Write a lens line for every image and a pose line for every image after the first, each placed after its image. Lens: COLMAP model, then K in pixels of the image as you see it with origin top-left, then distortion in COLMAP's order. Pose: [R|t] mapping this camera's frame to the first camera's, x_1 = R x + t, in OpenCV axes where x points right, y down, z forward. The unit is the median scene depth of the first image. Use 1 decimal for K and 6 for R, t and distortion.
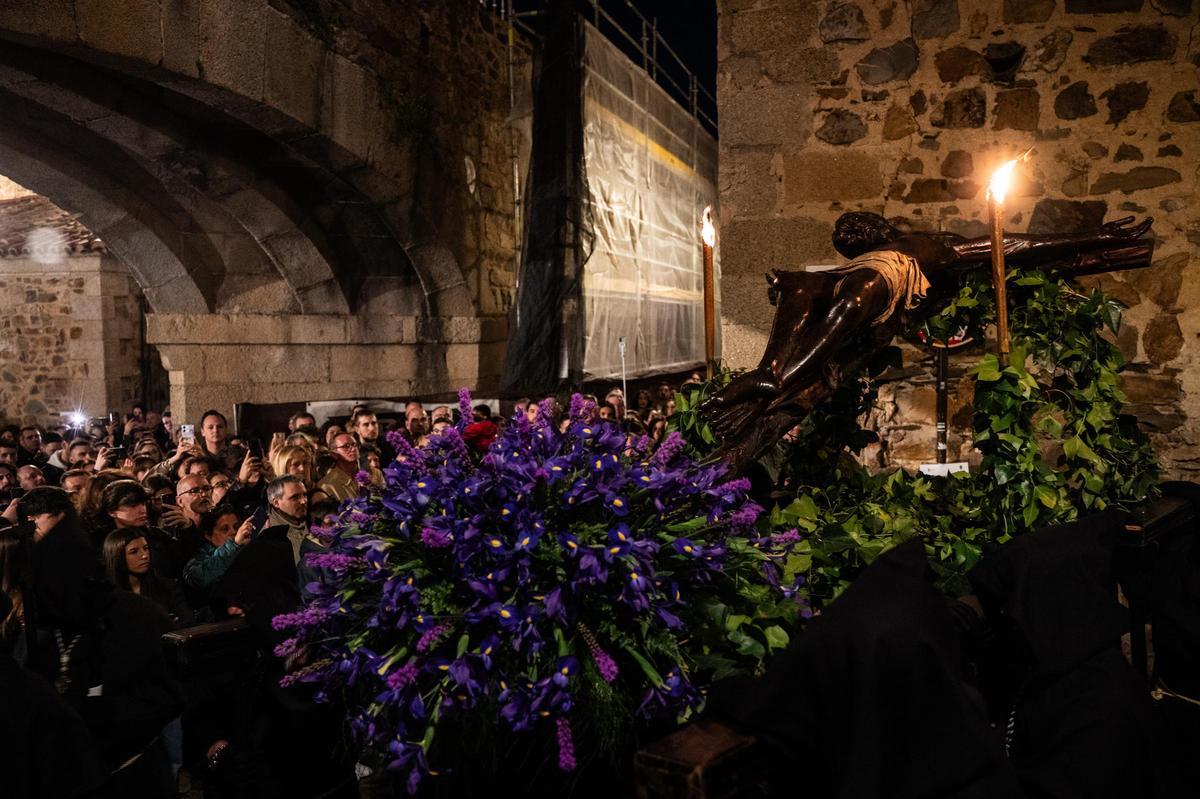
lens RADIAL K [[956.8, 0, 593.8], [0, 956.8, 407.9], [0, 0, 1]] dist [0.003871, -0.007862]
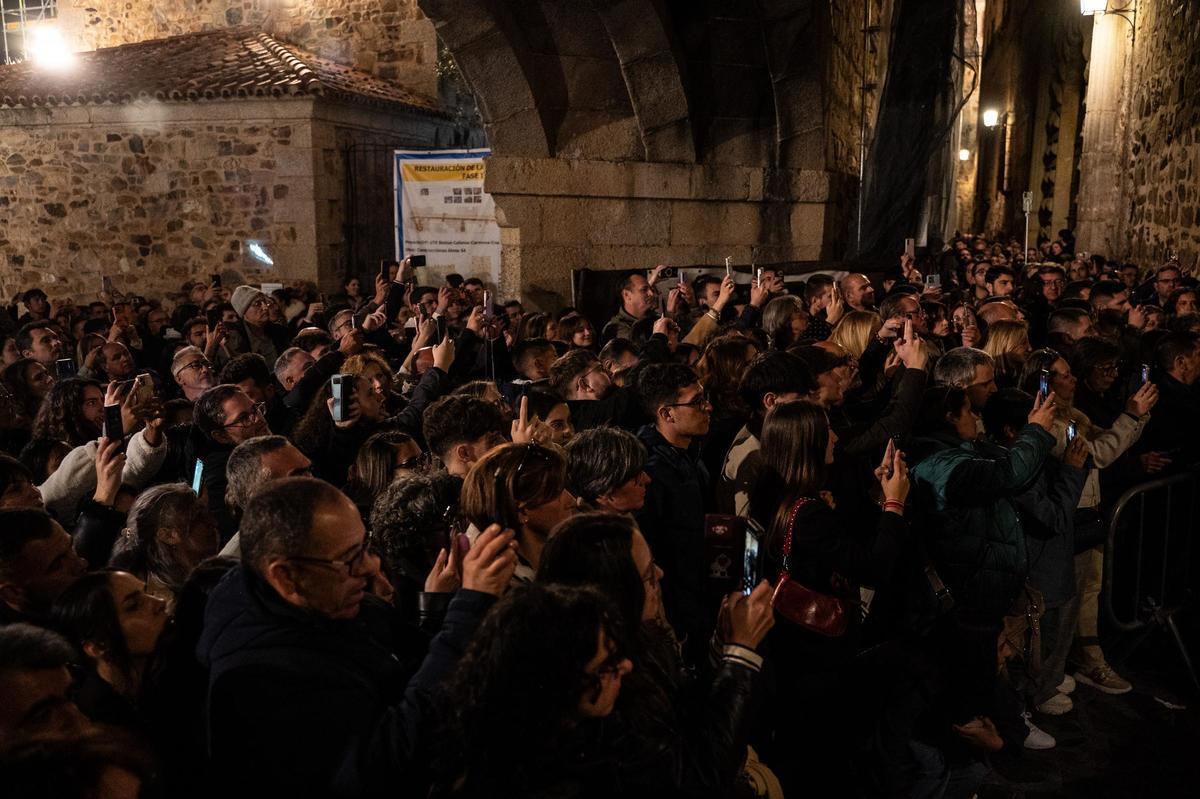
lens RADIAL K [[1031.9, 0, 600.0], [0, 1031.9, 399.5], [0, 0, 1]] dist [0.004481, -0.002234]
pose [[0.999163, 0.019910, -0.035723, -0.279820], [-0.016479, 0.995448, 0.093873, 0.021137], [0.037429, -0.093206, 0.994943, 0.086521]]
